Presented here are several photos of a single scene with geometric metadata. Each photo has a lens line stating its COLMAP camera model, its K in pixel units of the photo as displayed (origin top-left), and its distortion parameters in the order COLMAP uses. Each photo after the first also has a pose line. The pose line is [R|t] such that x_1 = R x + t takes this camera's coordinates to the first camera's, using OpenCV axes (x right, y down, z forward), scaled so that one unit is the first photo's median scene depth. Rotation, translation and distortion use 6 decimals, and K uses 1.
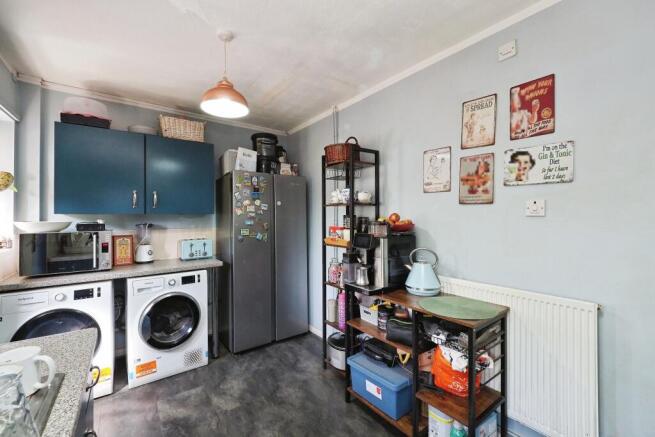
lens RADIAL K [[274.6, 0, 314.2], [0, 274.6, 218.6], [0, 0, 1]] dist [-0.002080, -0.000330]
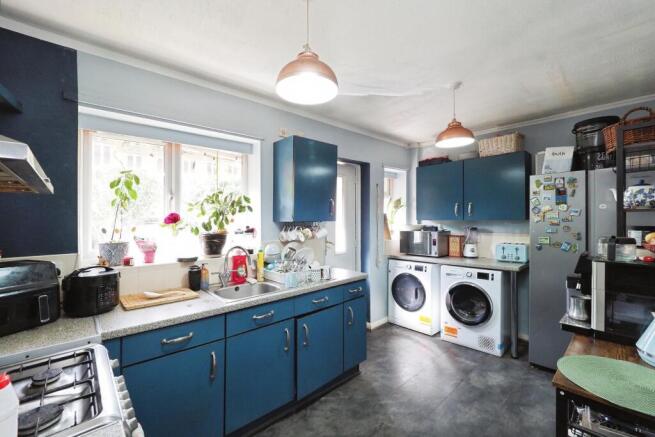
lens RADIAL K [[274.6, 0, 314.2], [0, 274.6, 218.6], [0, 0, 1]] dist [-0.002080, -0.000330]
pose [[0.112866, 0.002120, -0.993608, 0.896666], [0.002613, 0.999994, 0.002430, -0.043271], [0.993607, -0.002871, 0.112860, 0.191071]]
